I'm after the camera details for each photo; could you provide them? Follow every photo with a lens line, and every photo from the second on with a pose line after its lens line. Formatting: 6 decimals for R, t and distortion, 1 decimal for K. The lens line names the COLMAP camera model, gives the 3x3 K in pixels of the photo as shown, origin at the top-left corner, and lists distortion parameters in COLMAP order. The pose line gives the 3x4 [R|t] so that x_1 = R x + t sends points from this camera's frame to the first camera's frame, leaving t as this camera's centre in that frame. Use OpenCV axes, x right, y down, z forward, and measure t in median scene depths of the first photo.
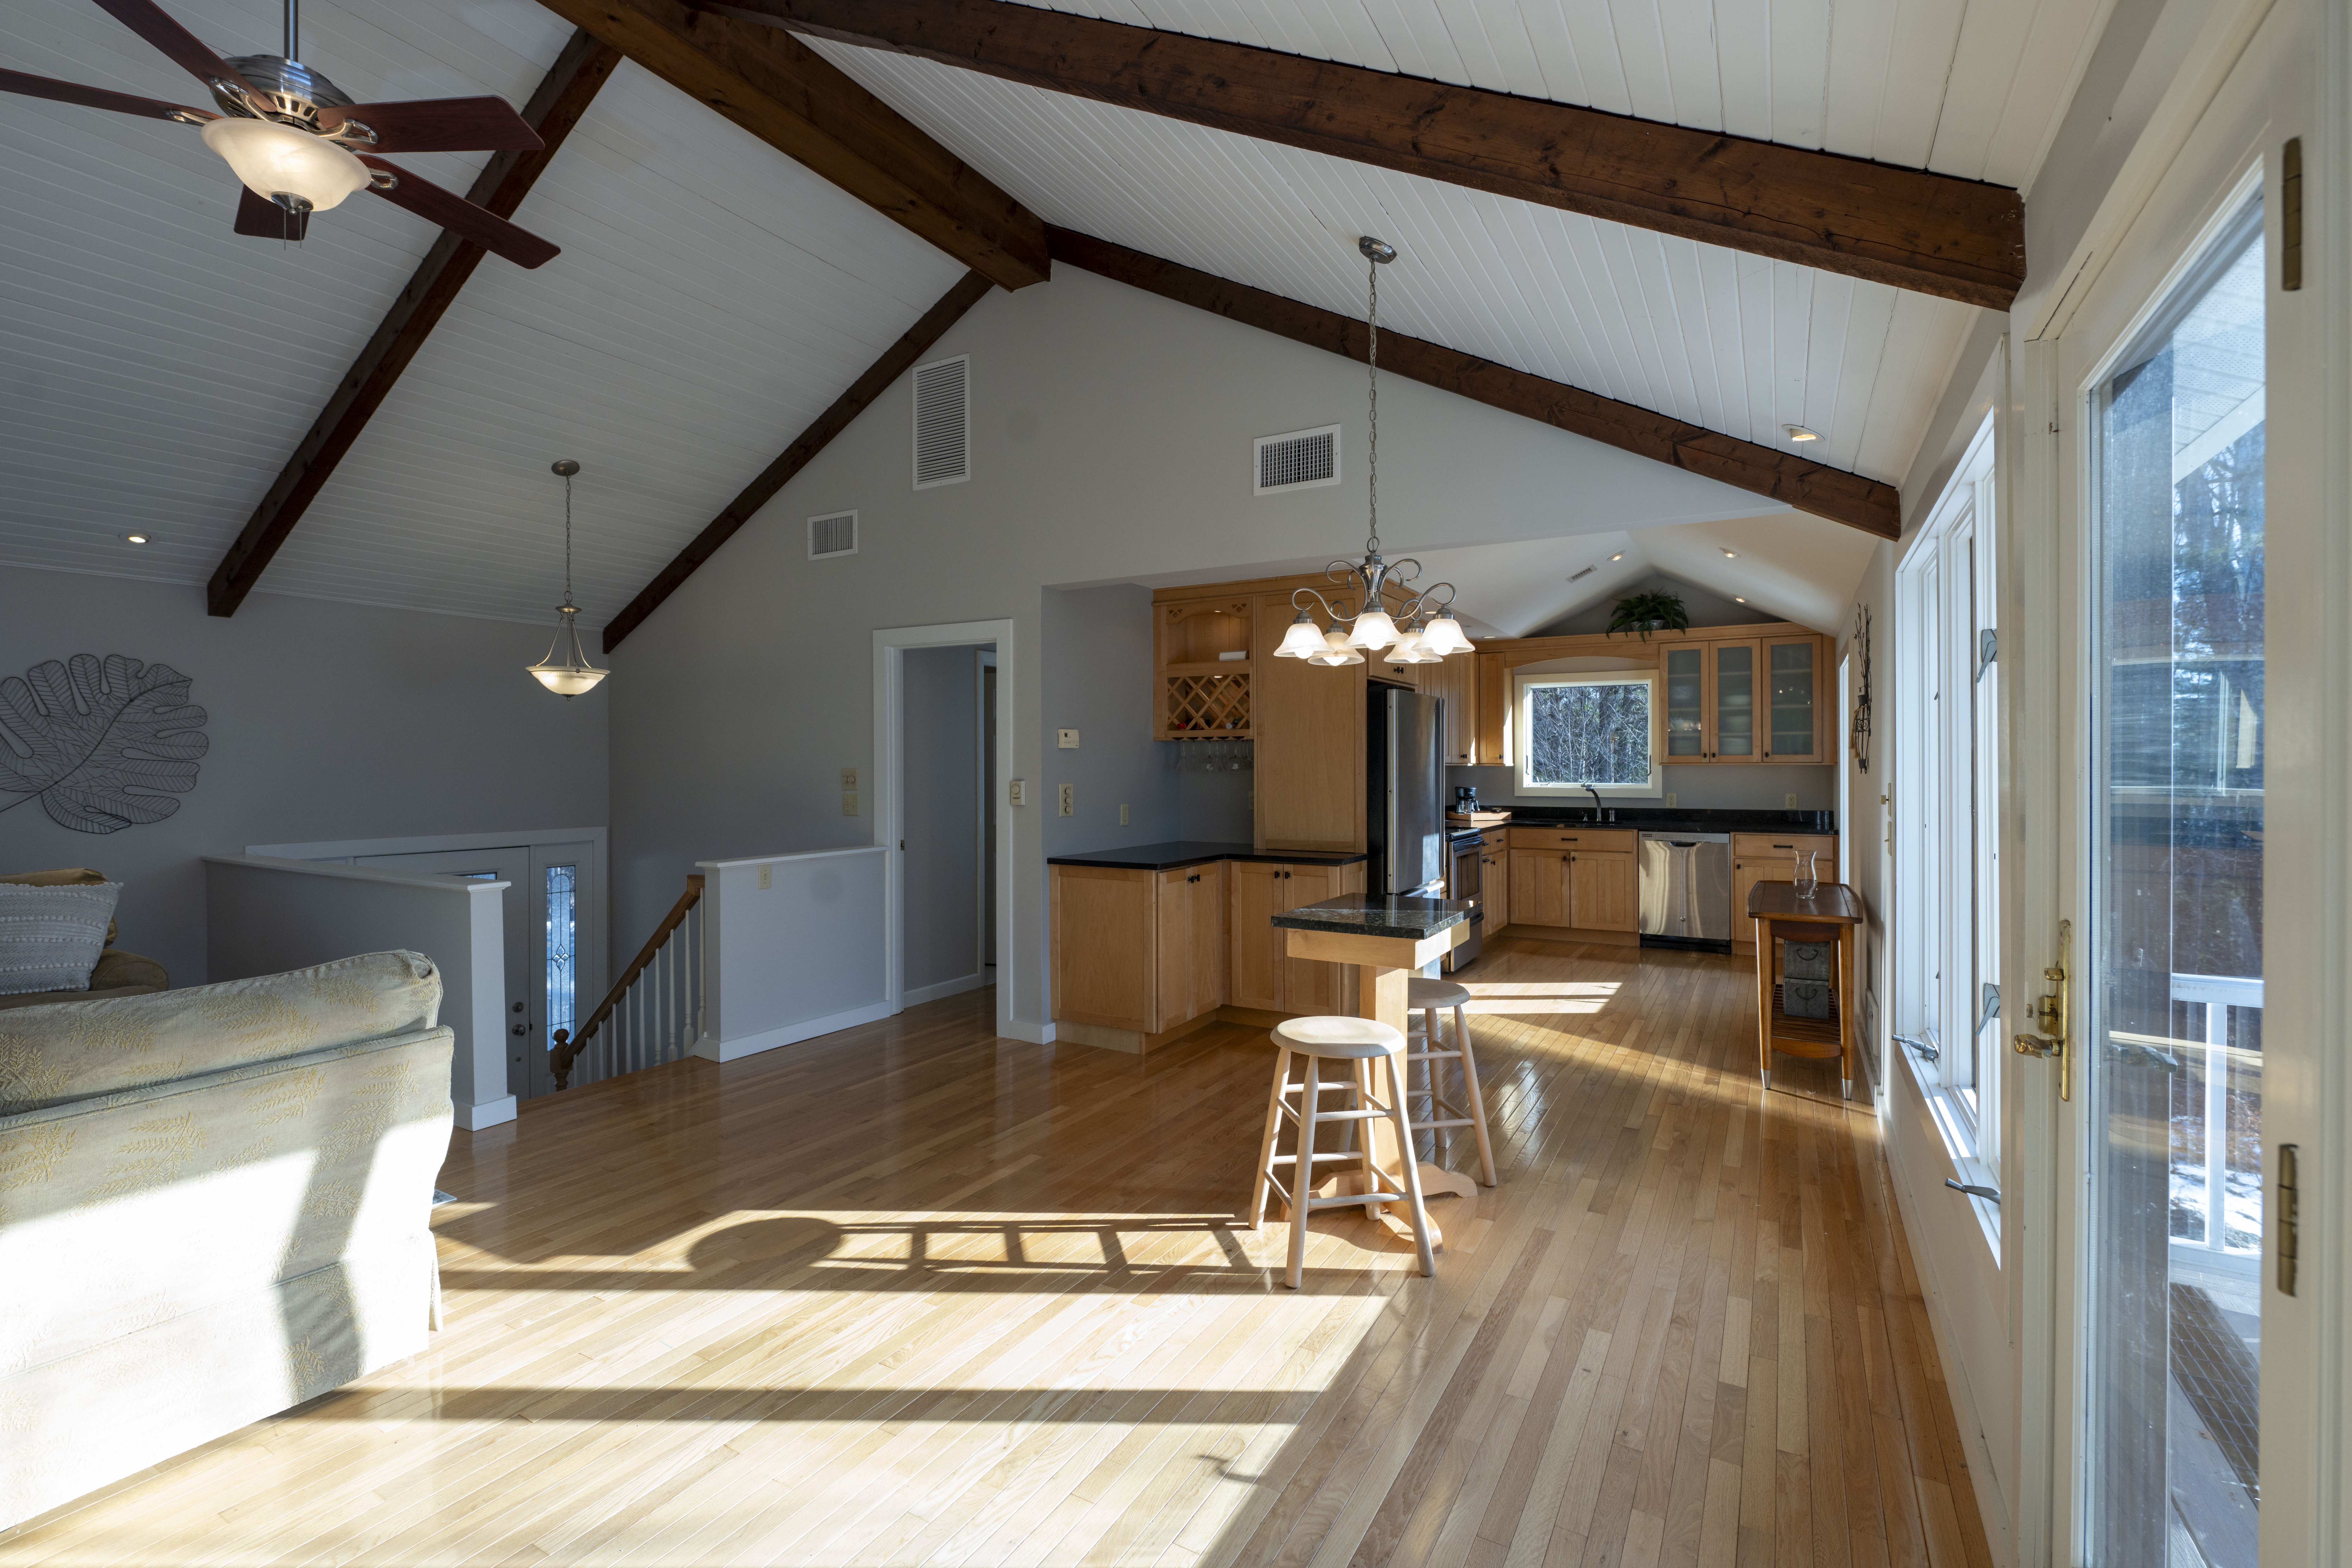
lens RADIAL K [[1072.4, 0, 1177.0], [0, 1072.4, 772.2], [0, 0, 1]] dist [0.005171, 0.000549]
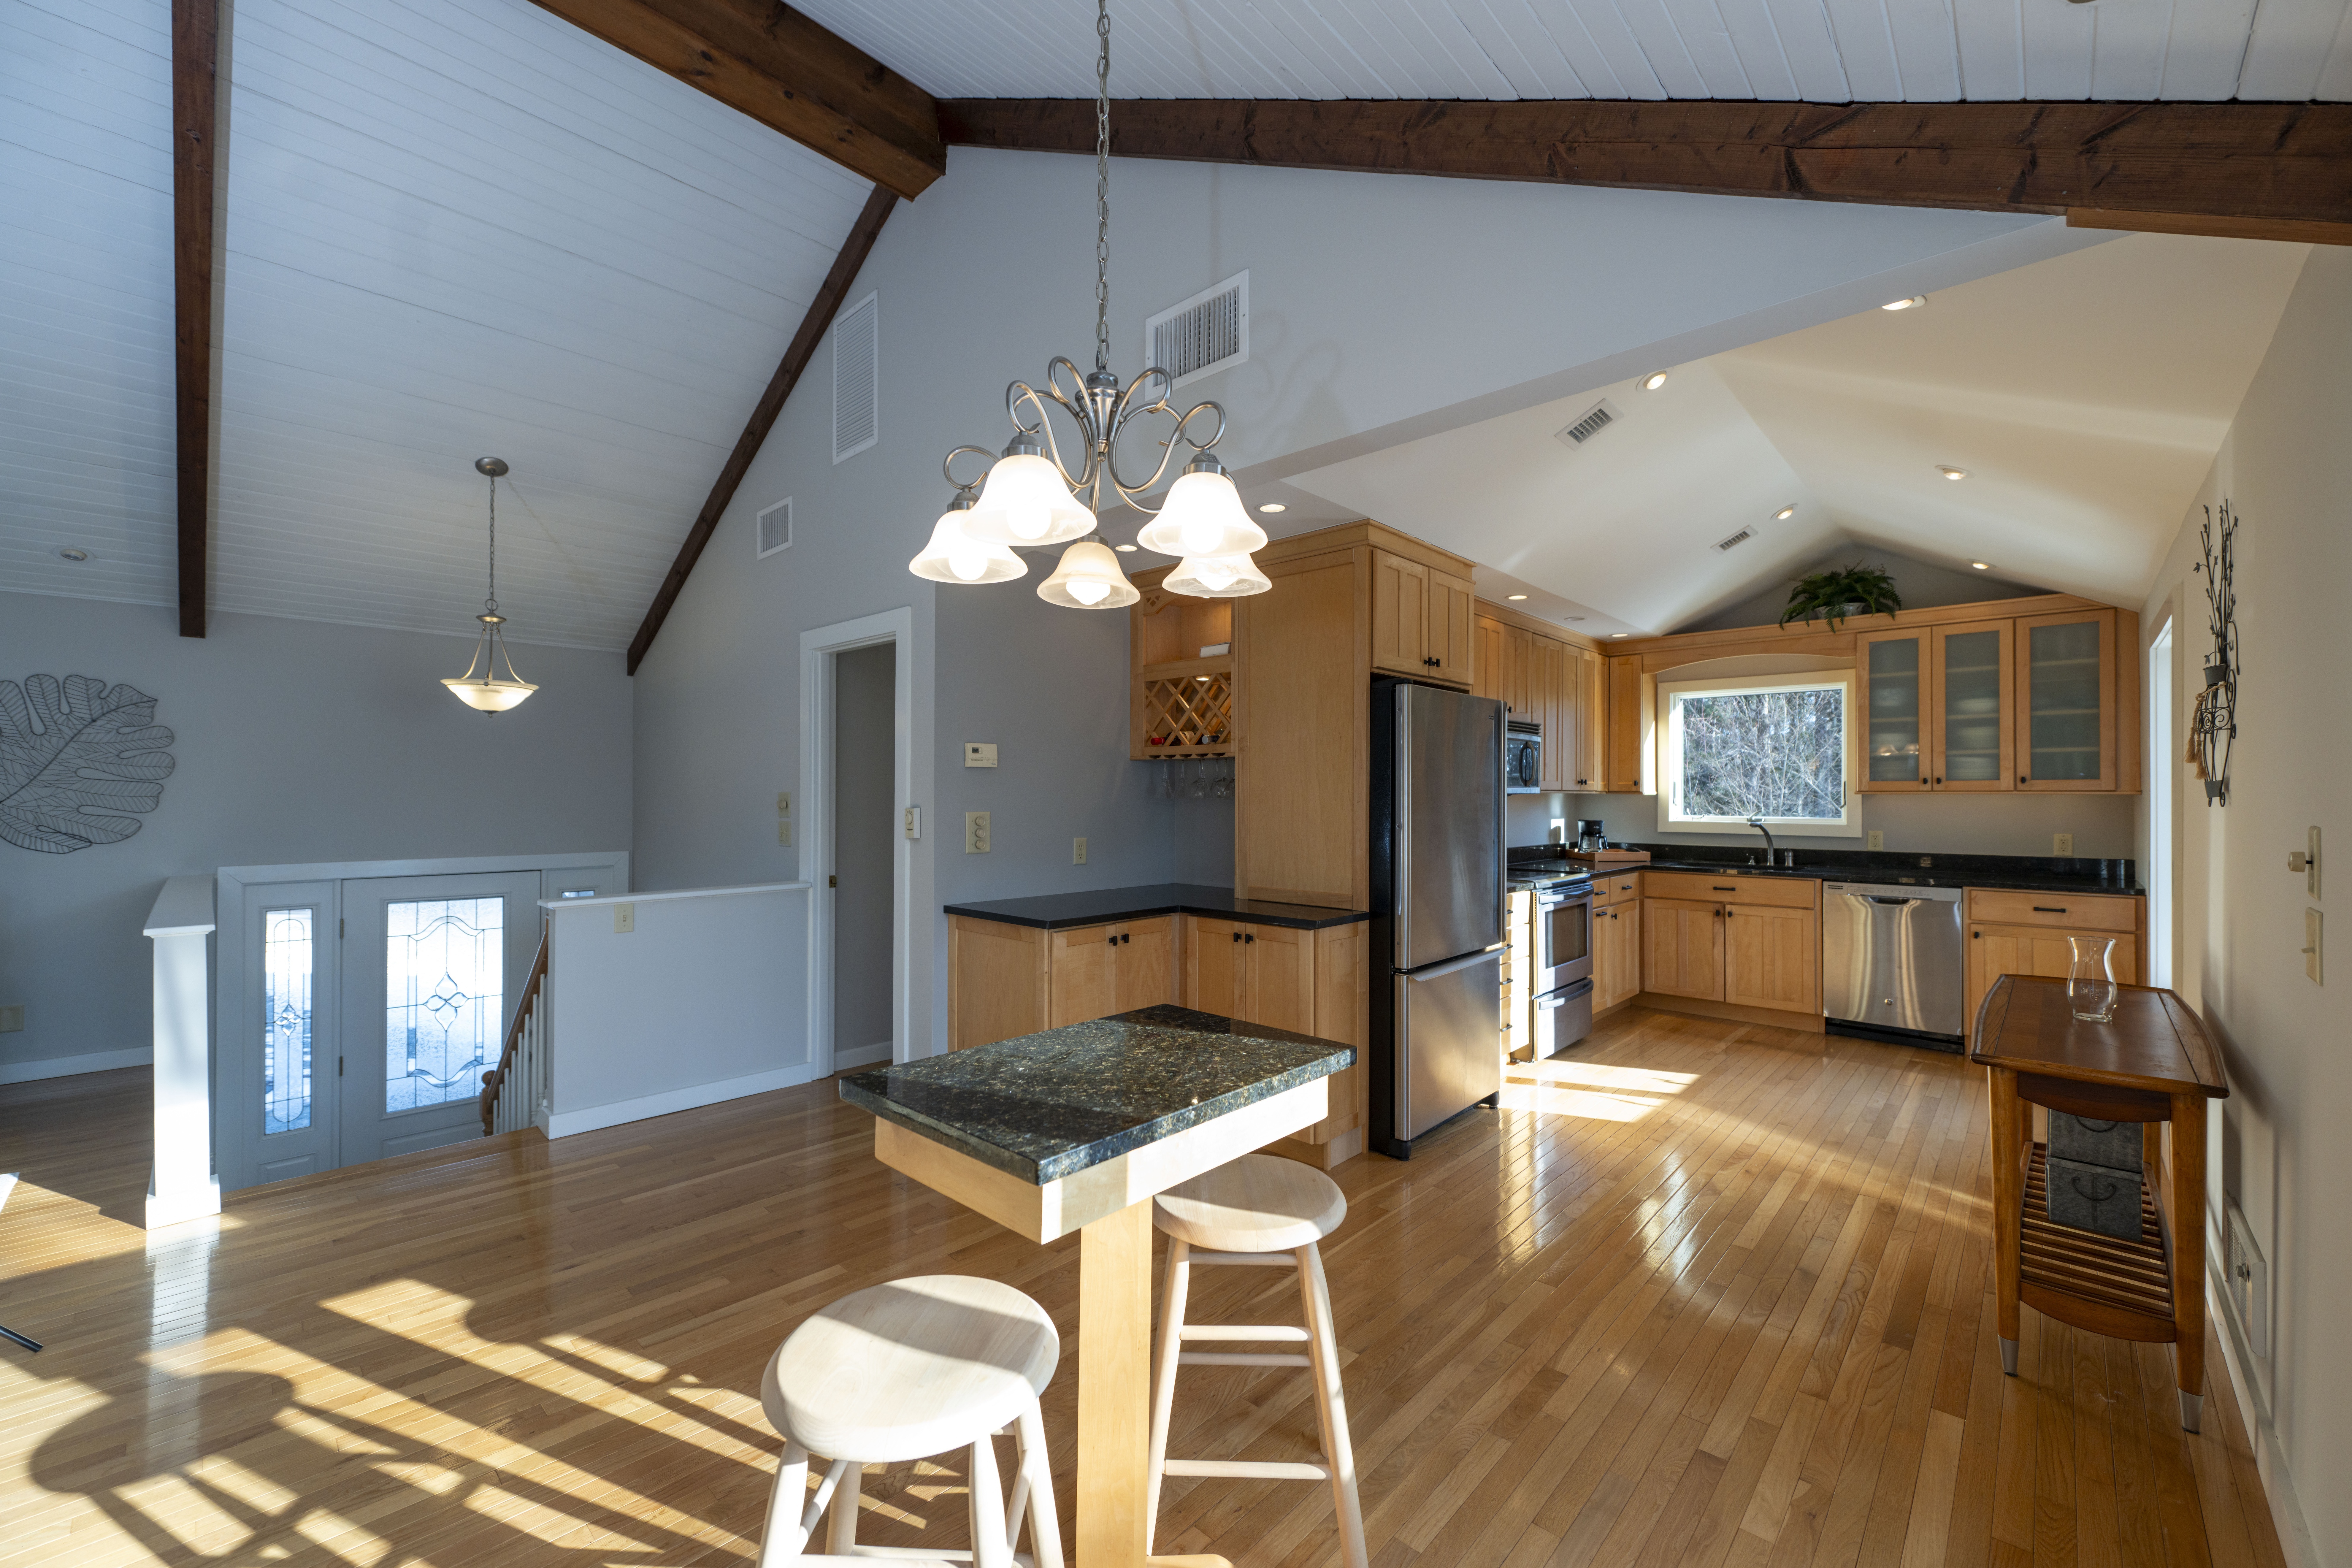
lens RADIAL K [[949.2, 0, 1171.8], [0, 949.2, 795.8], [0, 0, 1]] dist [0.000660, -0.000320]
pose [[0.972694, 0.005130, -0.232034, 0.183485], [-0.006419, 0.999968, -0.004799, 0.001208], [0.232002, 0.006157, 0.972696, 0.320939]]
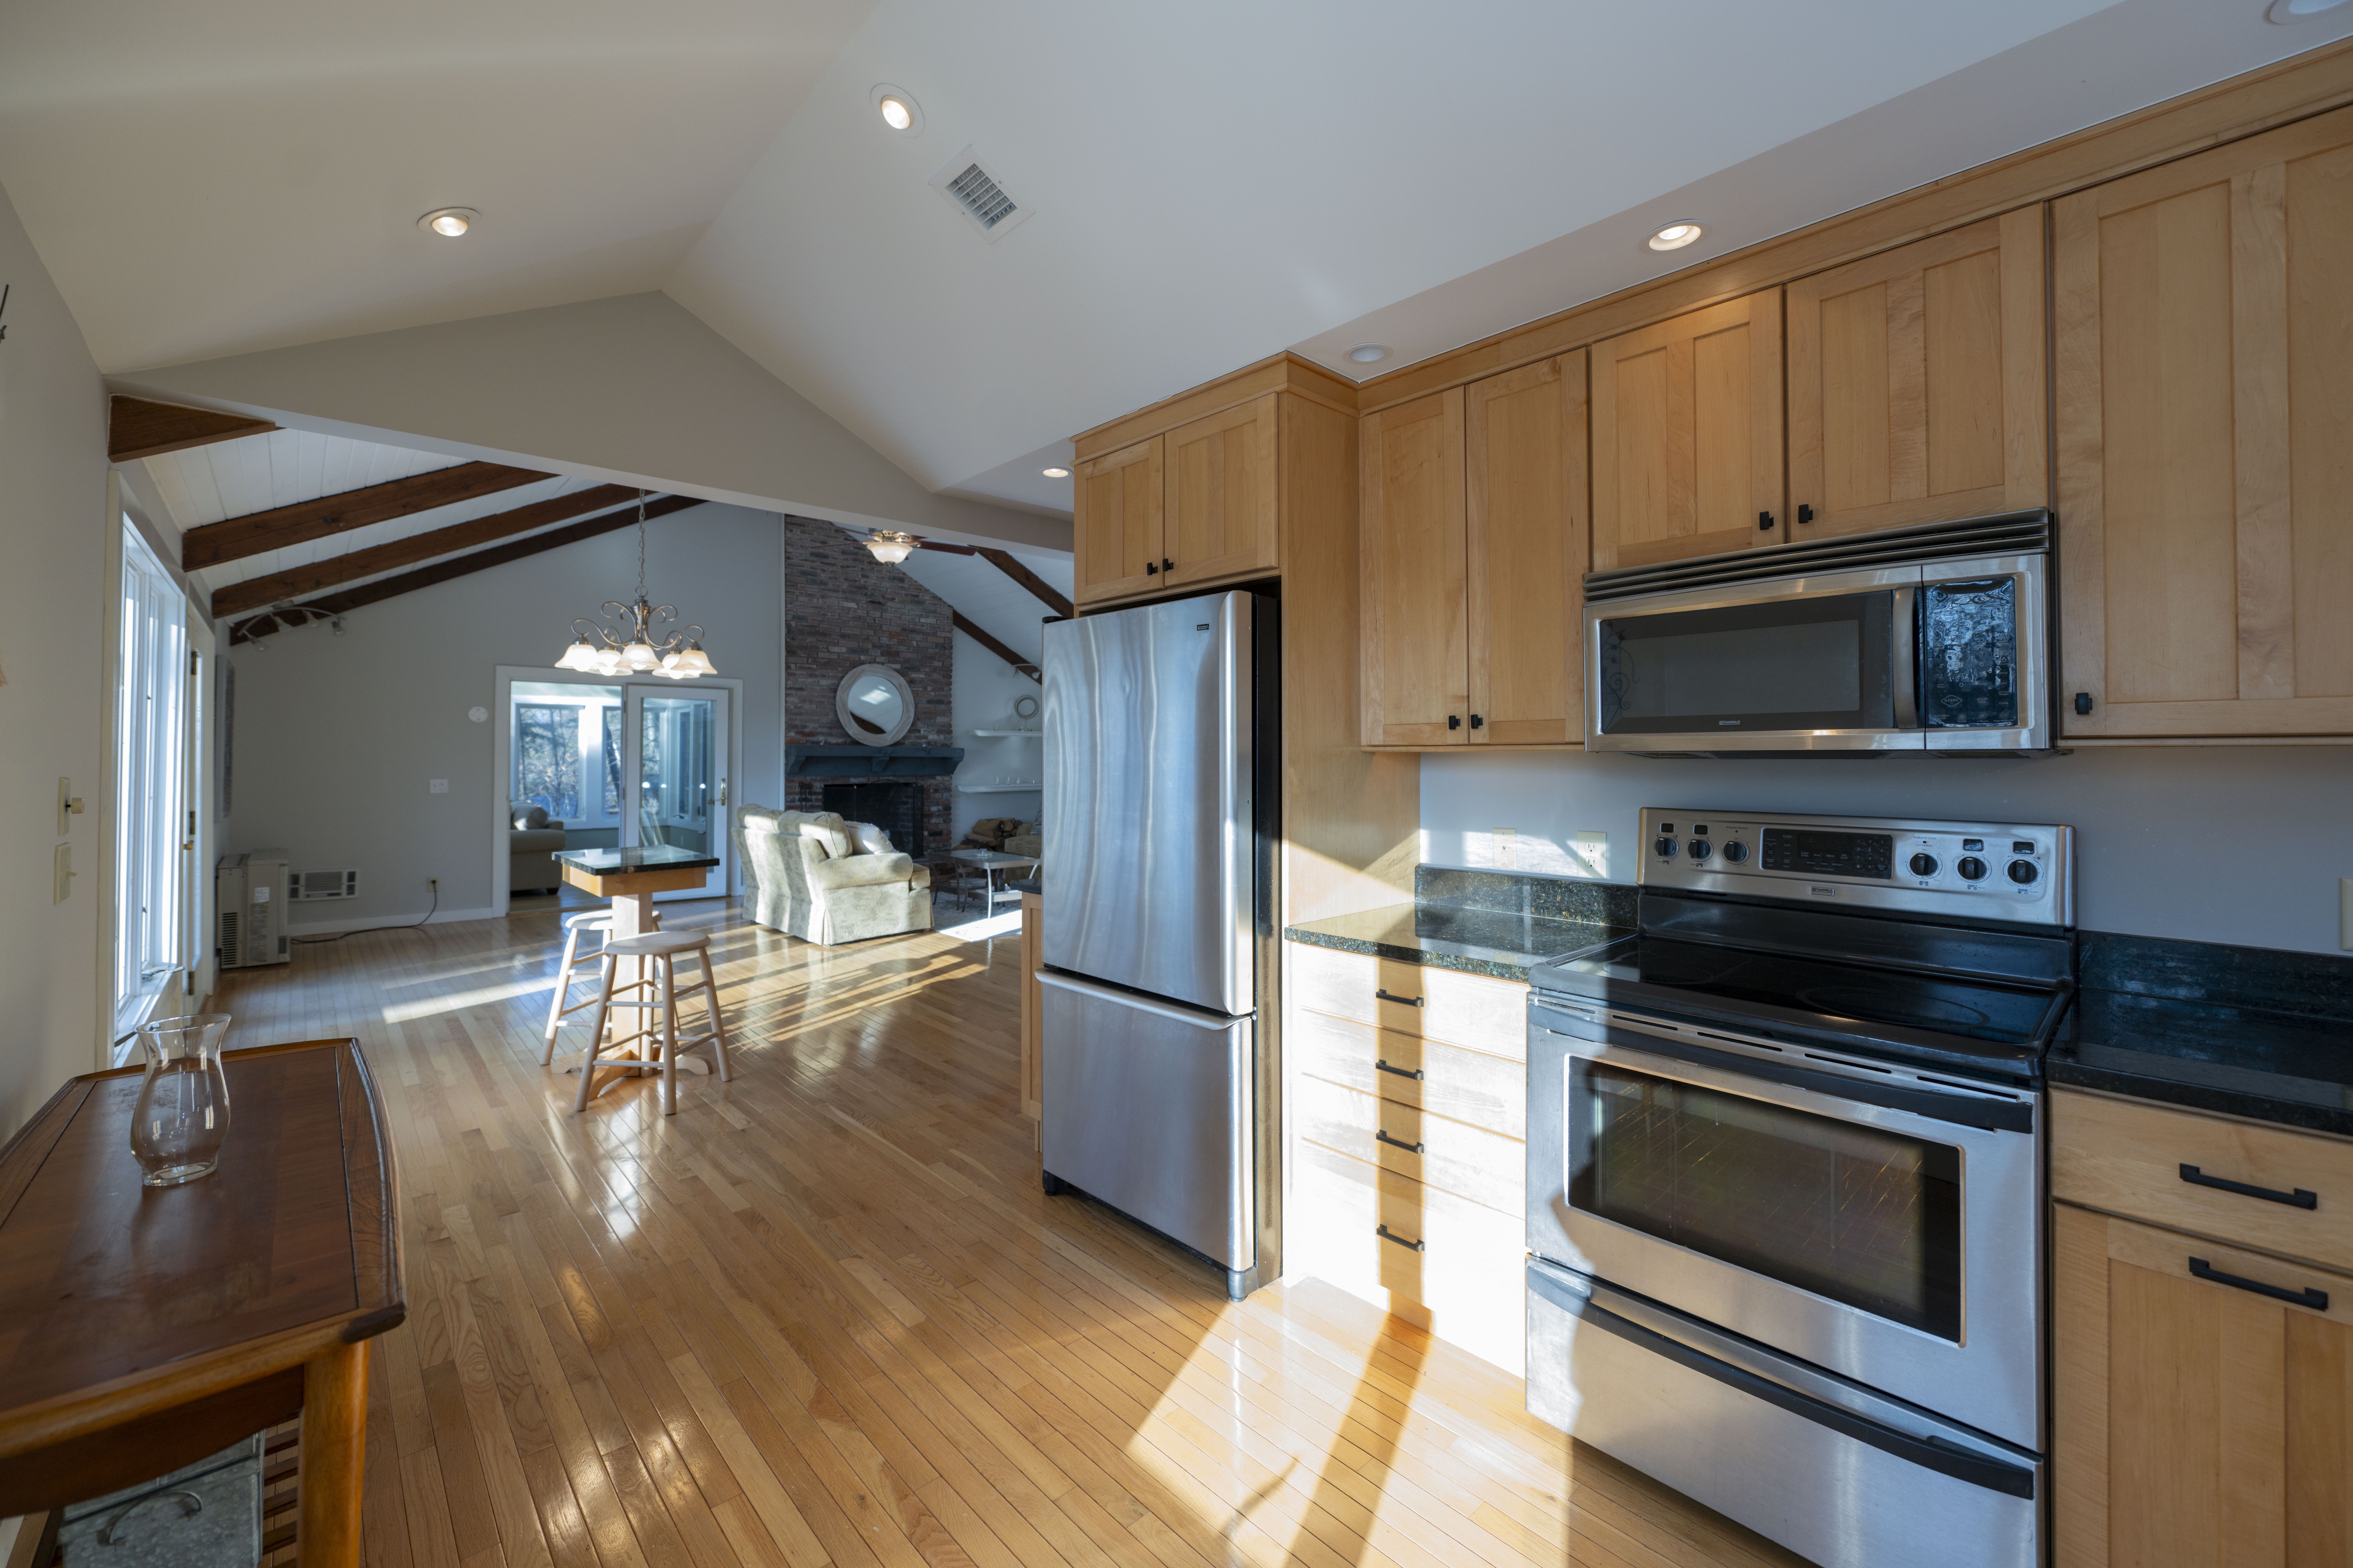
lens RADIAL K [[949.5, 0, 1176.9], [0, 949.5, 759.8], [0, 0, 1]] dist [0.000660, -0.000320]
pose [[-0.306034, 0.006438, -0.951999, 0.633557], [-0.006592, 0.999939, 0.008882, -0.006187], [0.951998, 0.008994, -0.305973, 1.137394]]
